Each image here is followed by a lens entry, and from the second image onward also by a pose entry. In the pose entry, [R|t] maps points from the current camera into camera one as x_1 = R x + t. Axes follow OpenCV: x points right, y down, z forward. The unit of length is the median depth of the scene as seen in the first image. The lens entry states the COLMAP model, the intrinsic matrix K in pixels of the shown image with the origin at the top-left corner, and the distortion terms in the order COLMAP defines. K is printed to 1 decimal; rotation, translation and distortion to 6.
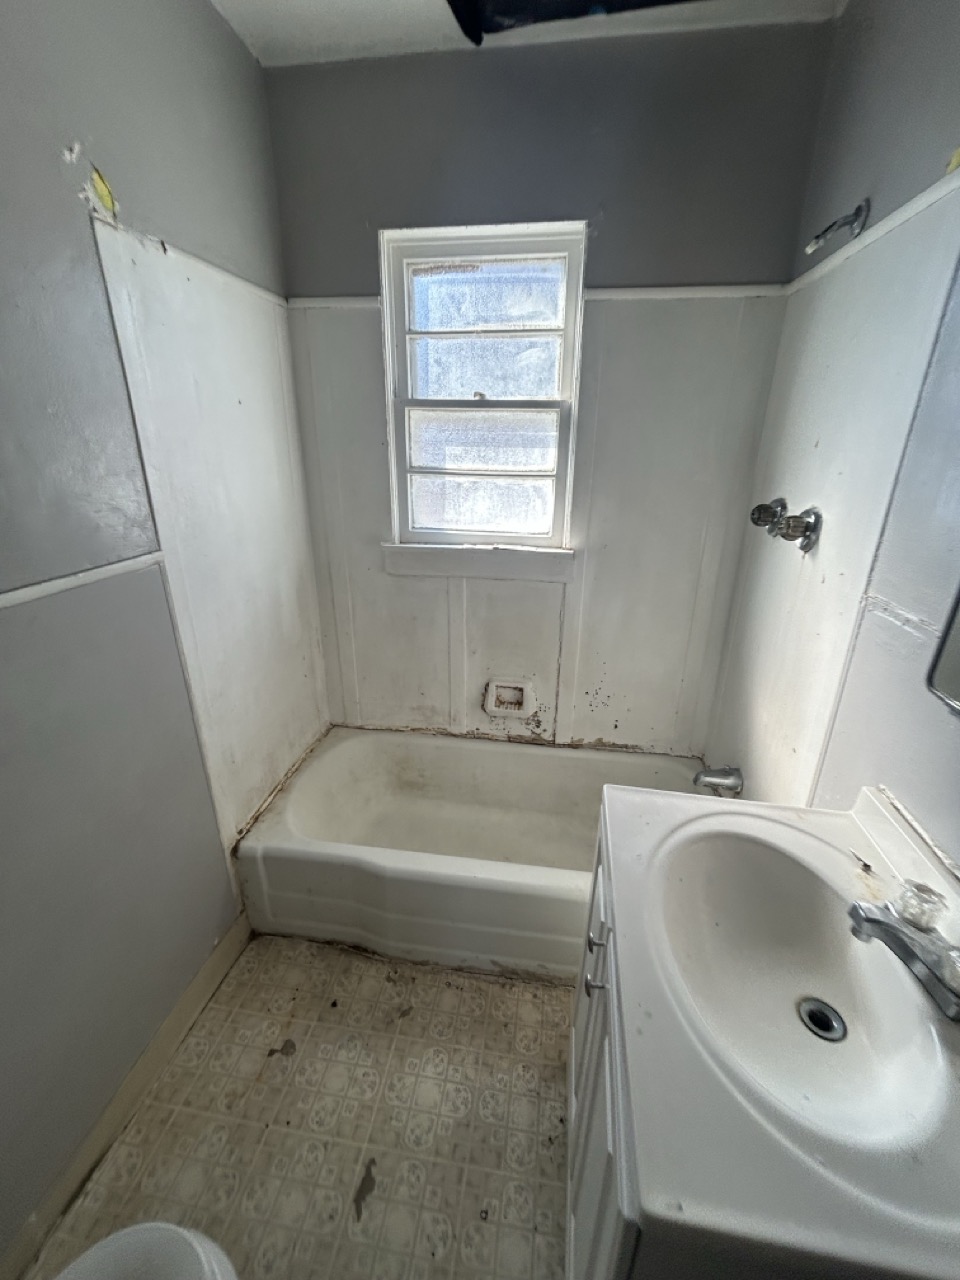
lens RADIAL K [[520.2, 0, 483.8], [0, 520.2, 638.3], [0, 0, 1]] dist [-0.001239, 0.000890]
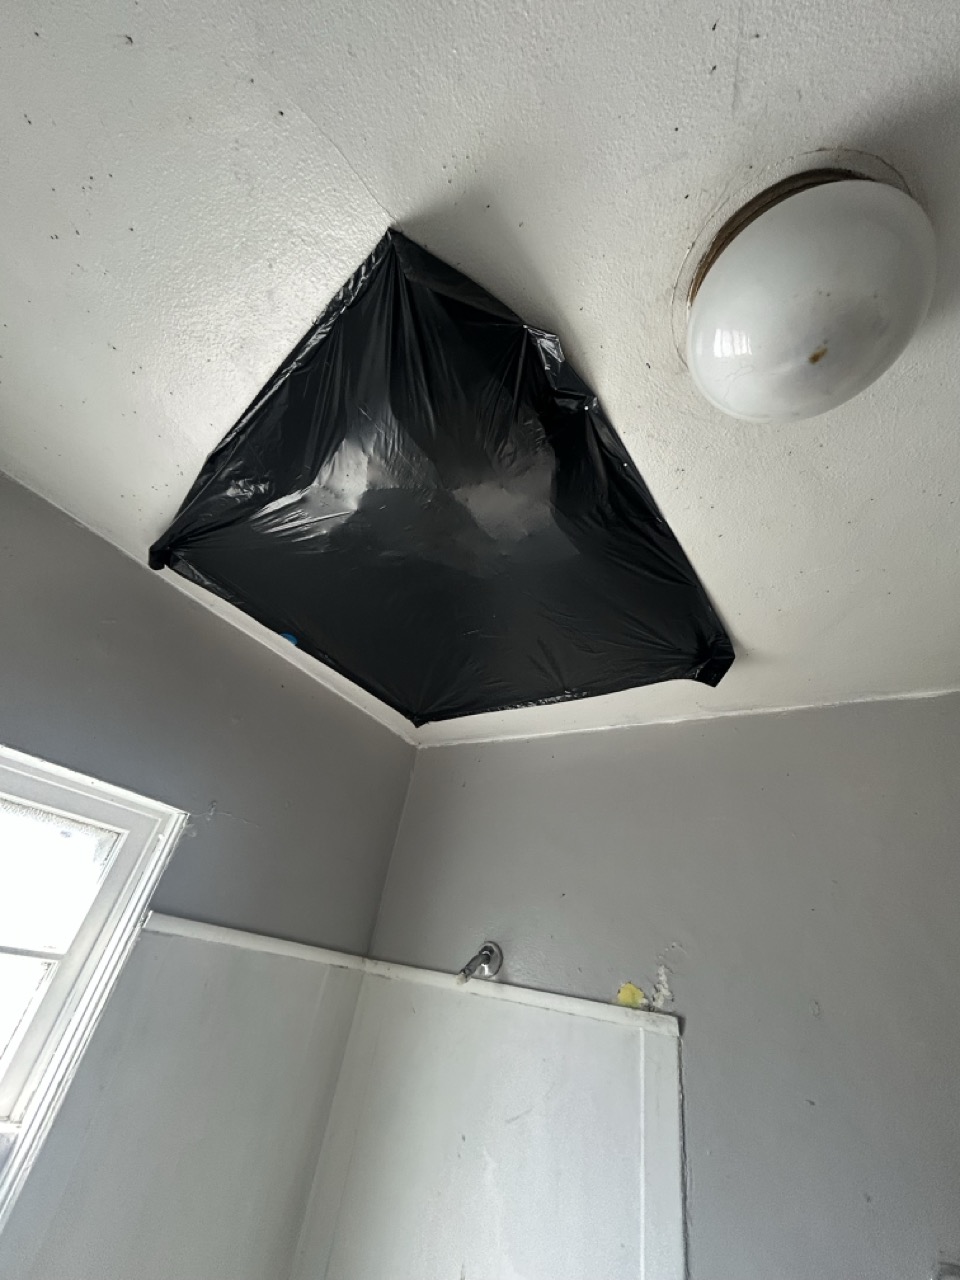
lens RADIAL K [[520.2, 0, 483.8], [0, 520.2, 638.3], [0, 0, 1]] dist [-0.001239, 0.000890]
pose [[0.419304, 0.554203, 0.719057, -0.234425], [0.168309, 0.730862, -0.661448, -0.417260], [-0.892108, 0.398372, 0.213176, 0.385243]]
